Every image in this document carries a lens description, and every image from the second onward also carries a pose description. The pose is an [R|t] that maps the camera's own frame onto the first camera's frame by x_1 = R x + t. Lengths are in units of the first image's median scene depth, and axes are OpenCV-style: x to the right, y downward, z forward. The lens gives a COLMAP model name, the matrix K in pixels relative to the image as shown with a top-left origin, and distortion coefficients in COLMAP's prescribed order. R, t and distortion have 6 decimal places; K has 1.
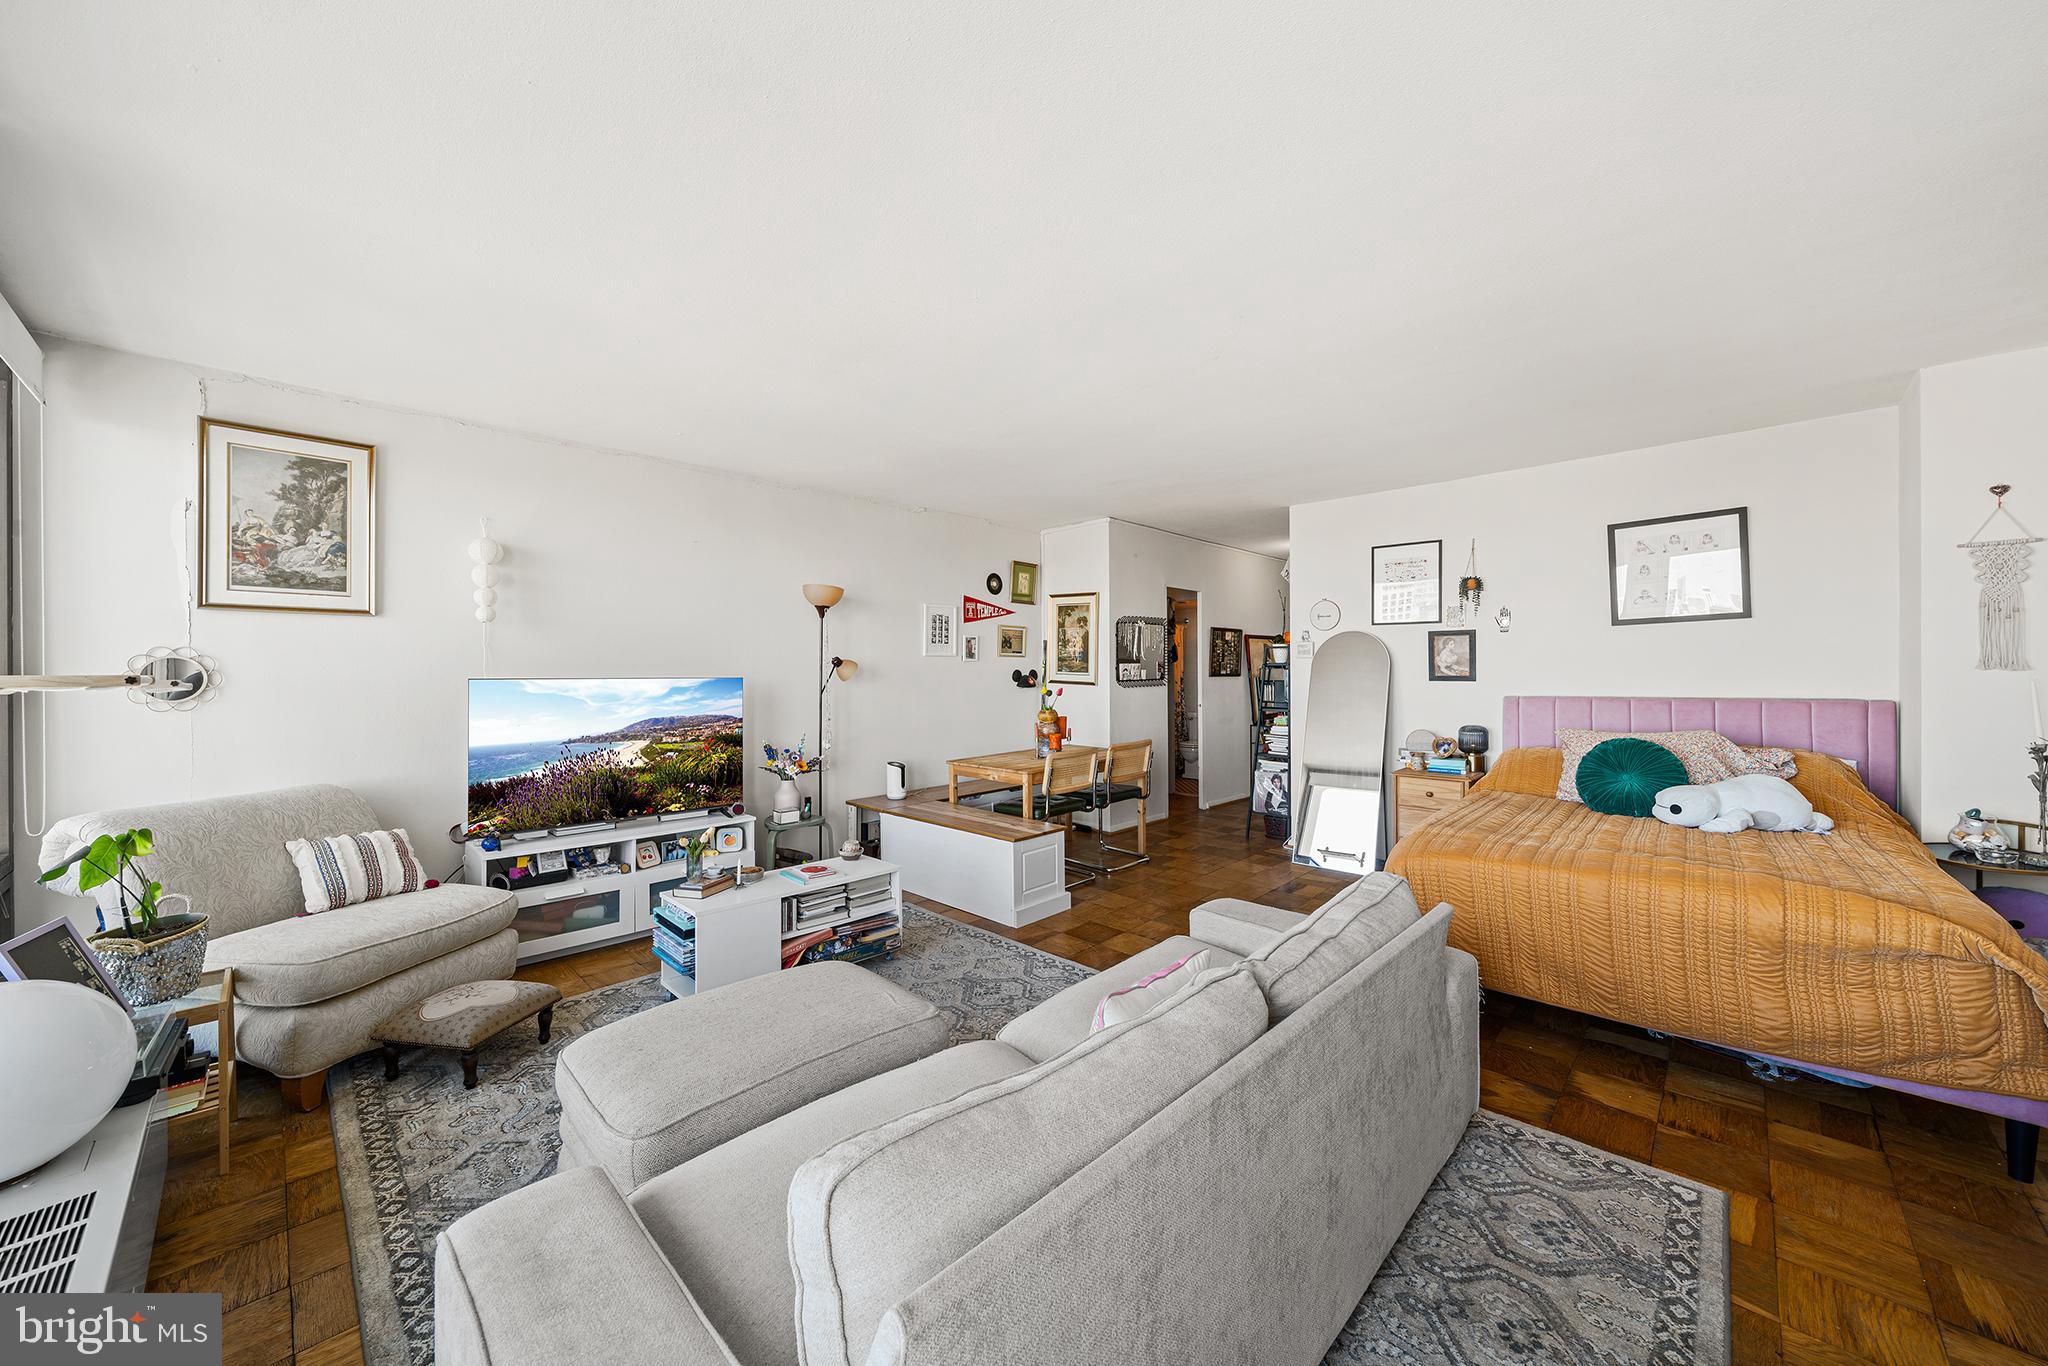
lens RADIAL K [[747.0, 0, 1031.1], [0, 747.0, 671.7], [0, 0, 1]] dist [-0.000893, -0.000377]
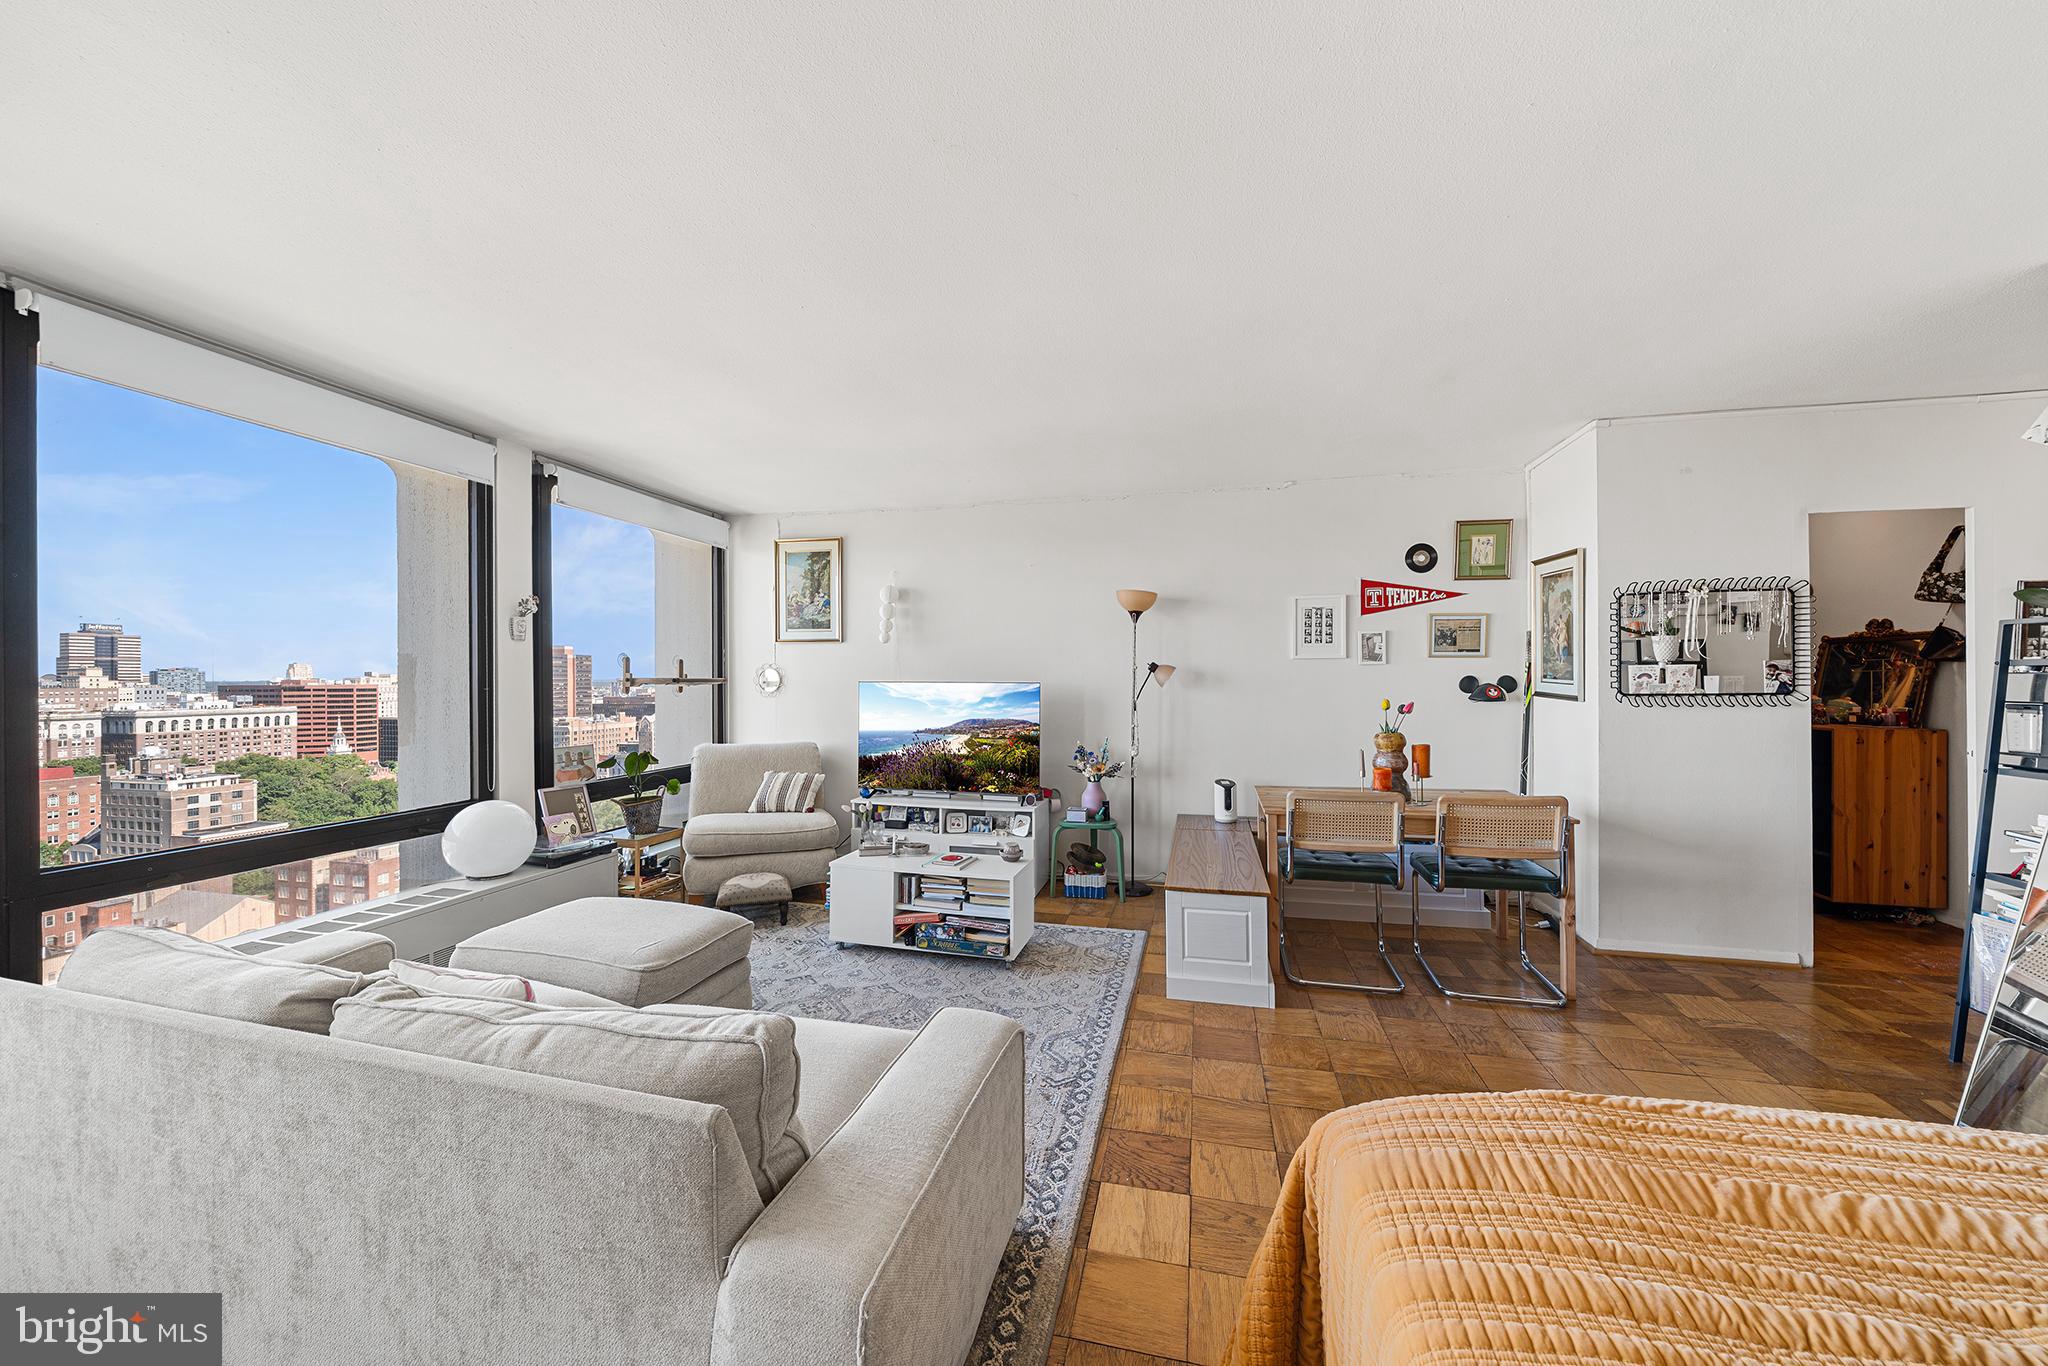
lens RADIAL K [[718.2, 0, 1024.0], [0, 718.2, 683.0], [0, 0, 1]] dist [-0.000180, -0.000092]
pose [[0.496502, 0.007873, -0.868000, 0.467464], [-0.002987, 0.999968, 0.007362, 0.000522], [0.868031, -0.001063, 0.496509, 0.397680]]
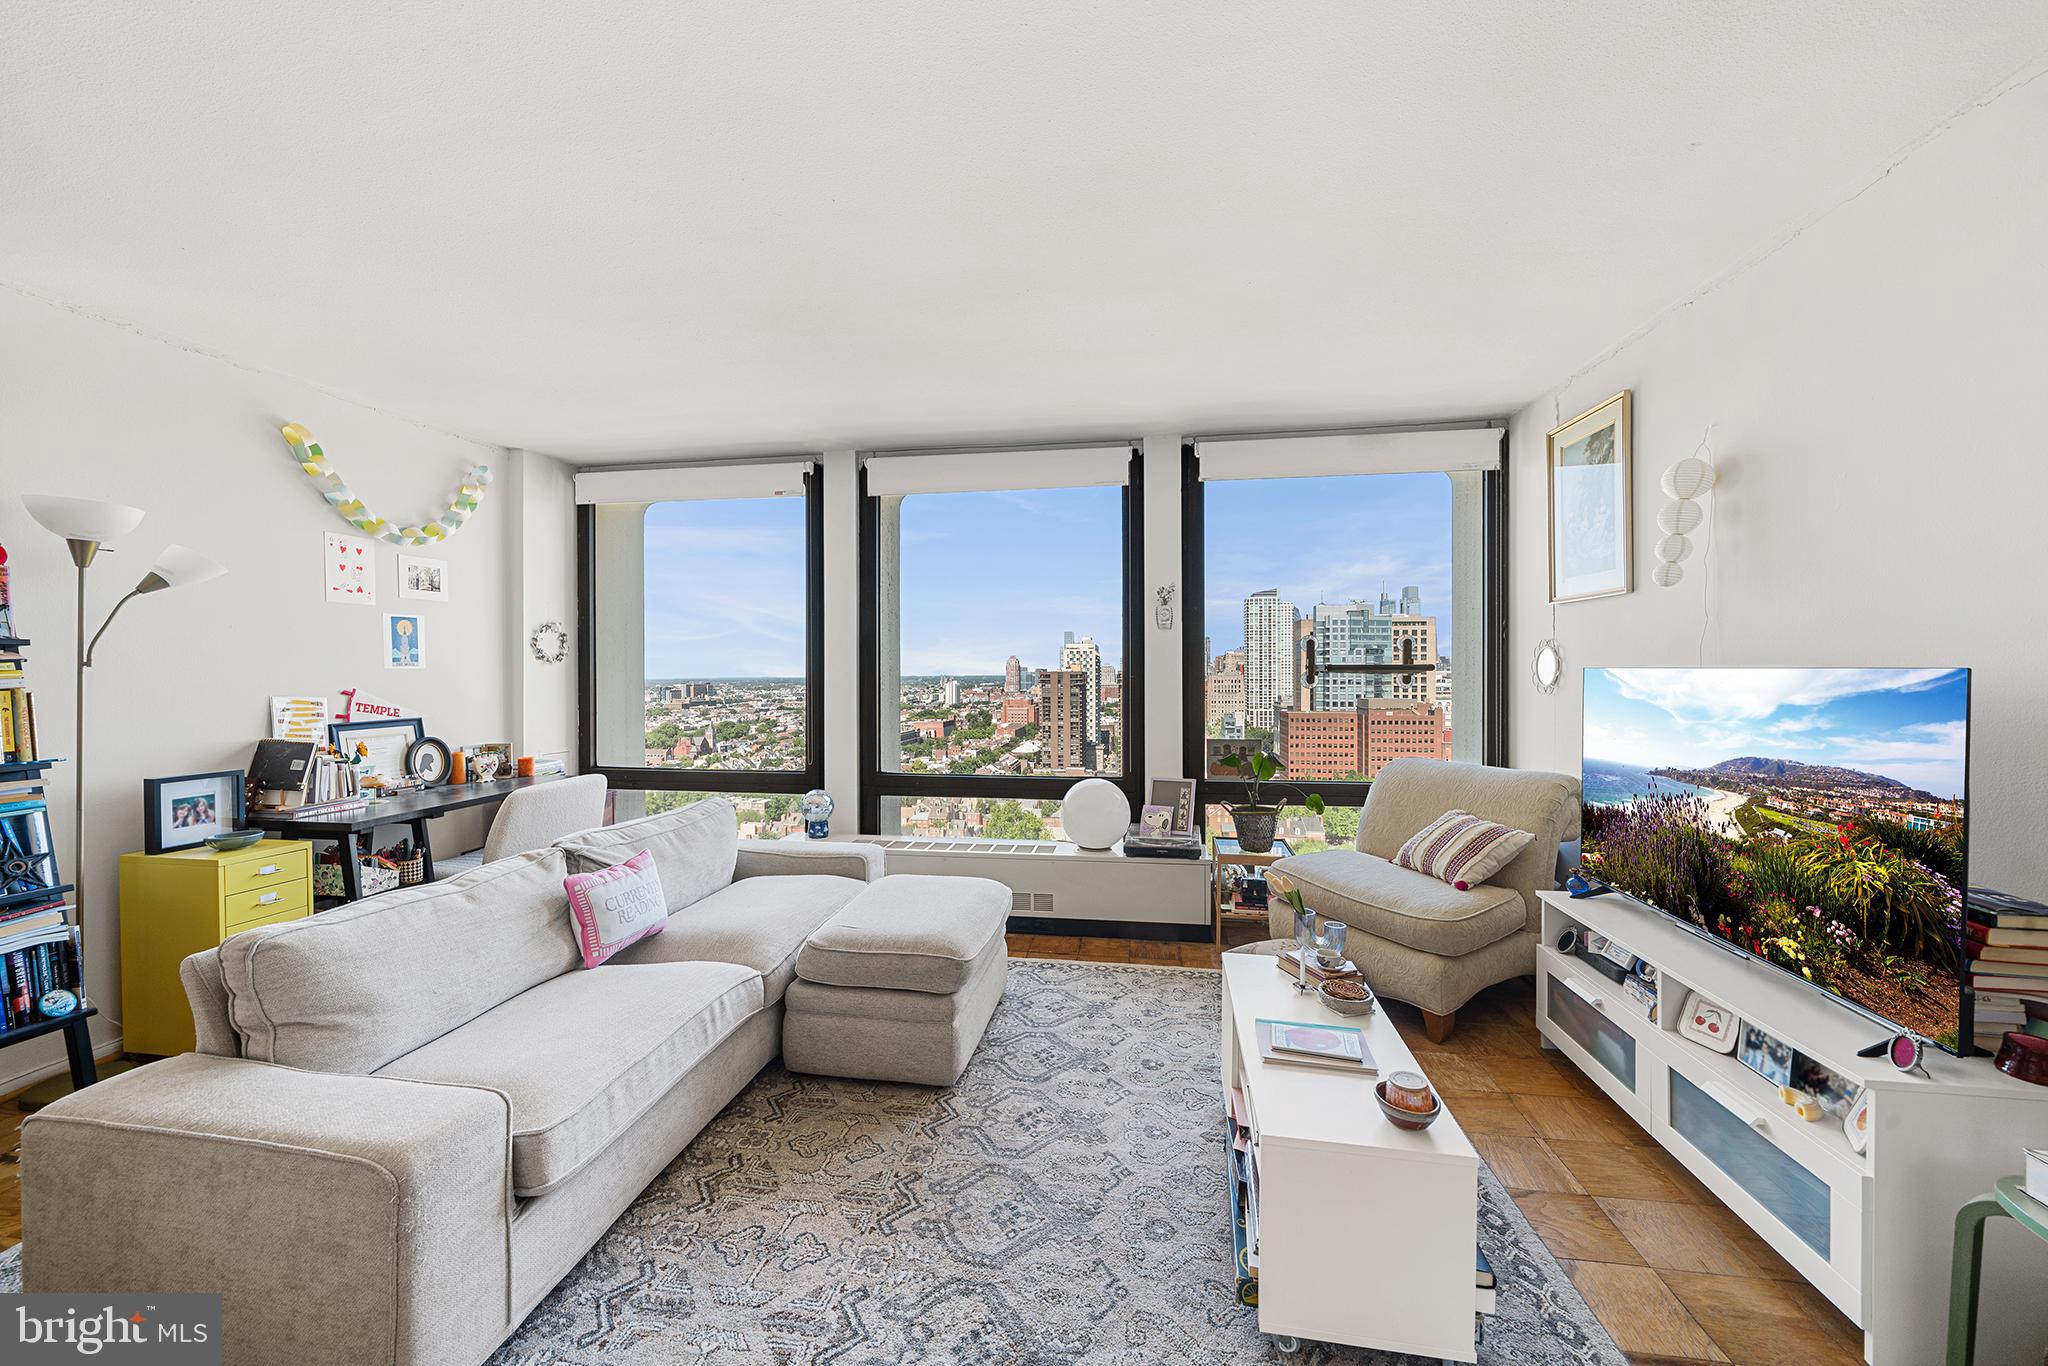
lens RADIAL K [[755.4, 0, 1025.3], [0, 755.4, 687.1], [0, 0, 1]] dist [-0.006067, -0.000285]
pose [[-0.819751, 0.018285, -0.572428, 0.117460], [0.005729, 0.999702, 0.023730, 0.004413], [0.572691, 0.016173, -0.819612, 0.914055]]
